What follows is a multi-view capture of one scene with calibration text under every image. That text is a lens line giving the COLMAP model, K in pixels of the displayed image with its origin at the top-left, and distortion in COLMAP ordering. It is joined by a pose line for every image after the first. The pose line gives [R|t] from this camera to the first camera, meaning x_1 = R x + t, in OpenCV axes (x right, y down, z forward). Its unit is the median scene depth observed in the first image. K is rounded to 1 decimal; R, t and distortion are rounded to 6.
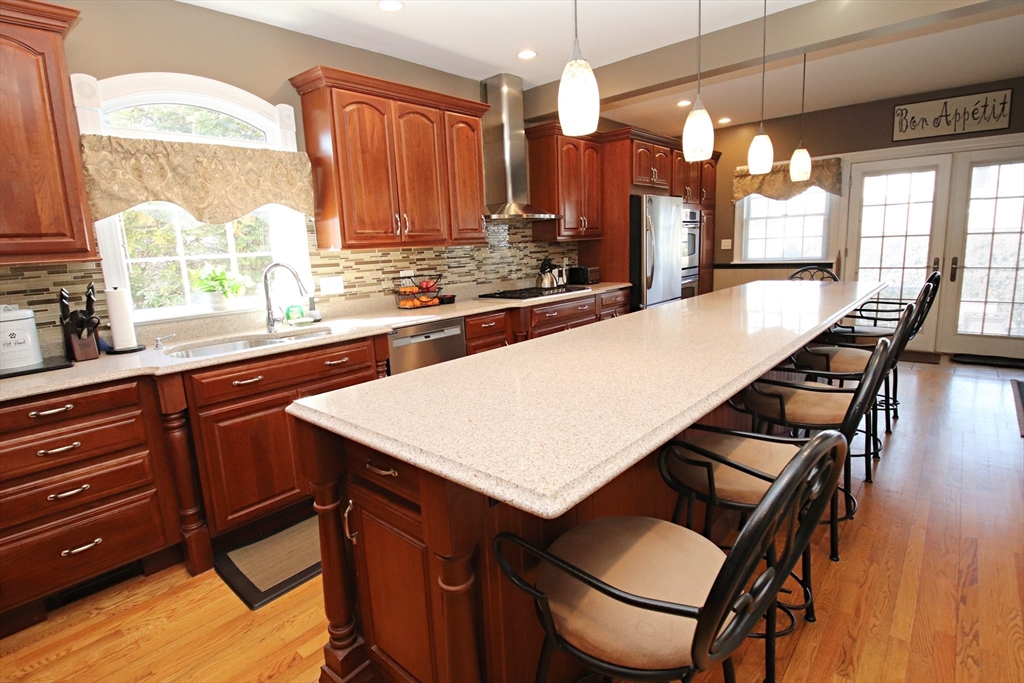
lens RADIAL K [[510.2, 0, 510.0], [0, 510.2, 334.0], [0, 0, 1]] dist [-0.000534, -0.014598]
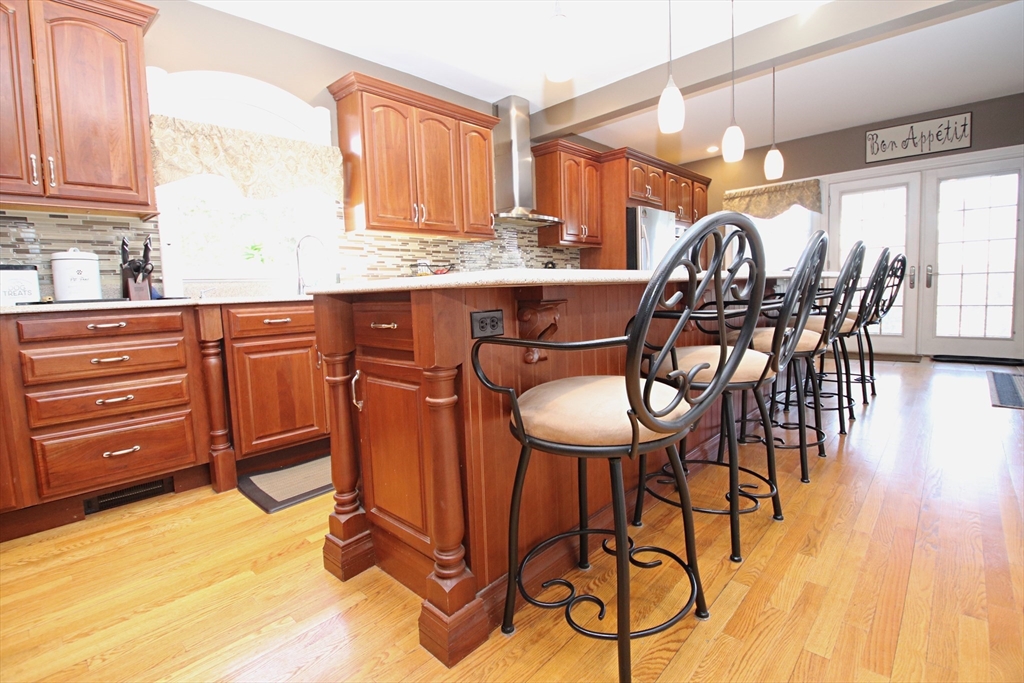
lens RADIAL K [[476.9, 0, 511.7], [0, 476.9, 332.7], [0, 0, 1]] dist [0.001655, -0.016503]
pose [[0.999512, 0.011348, -0.029093, 0.027525], [-0.013866, 0.996039, -0.087833, 0.141172], [0.027981, 0.088194, 0.995710, -0.029130]]
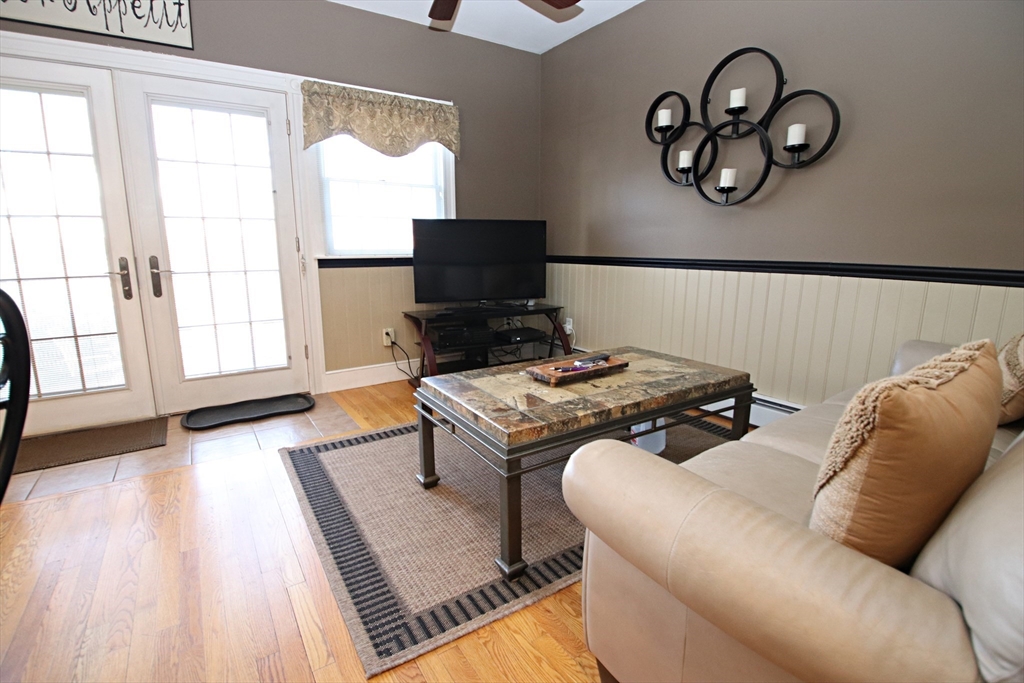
lens RADIAL K [[476.9, 0, 511.7], [0, 476.9, 332.7], [0, 0, 1]] dist [0.001655, -0.016503]
pose [[0.255416, -0.133272, 0.957602, 0.671958], [0.157705, 0.982932, 0.094733, -0.075239], [-0.953882, 0.126823, 0.272074, 0.695845]]
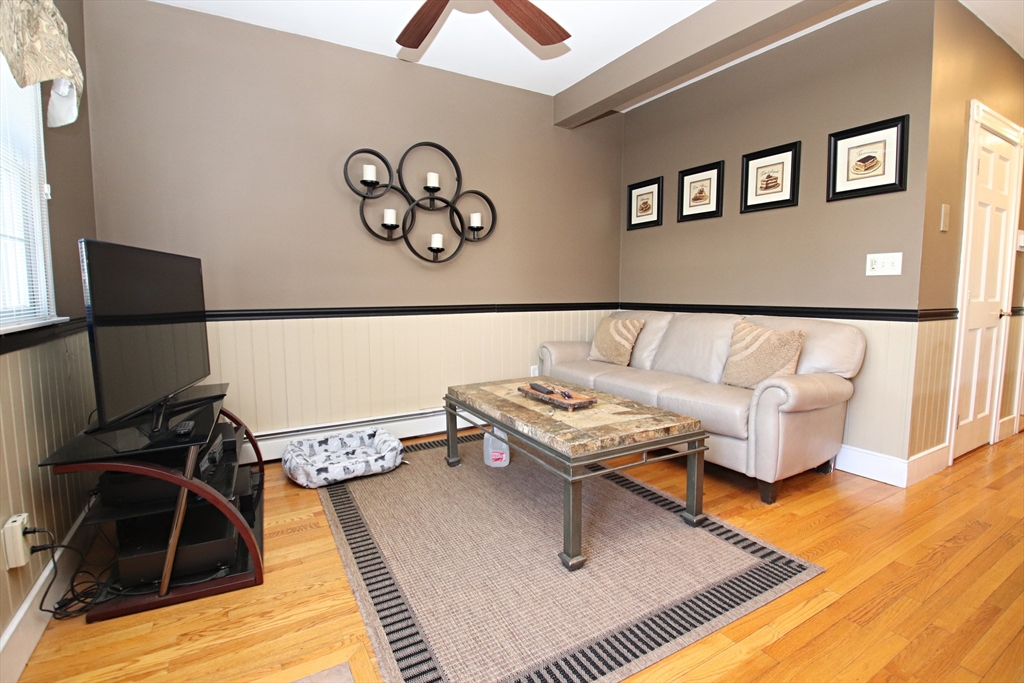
lens RADIAL K [[473.3, 0, 504.4], [0, 473.3, 334.1], [0, 0, 1]] dist [0.002257, -0.019192]
pose [[-0.948131, 0.016498, 0.317451, 1.116308], [0.096426, 0.966524, 0.237765, -0.230610], [-0.302902, 0.256043, -0.917983, 1.453655]]
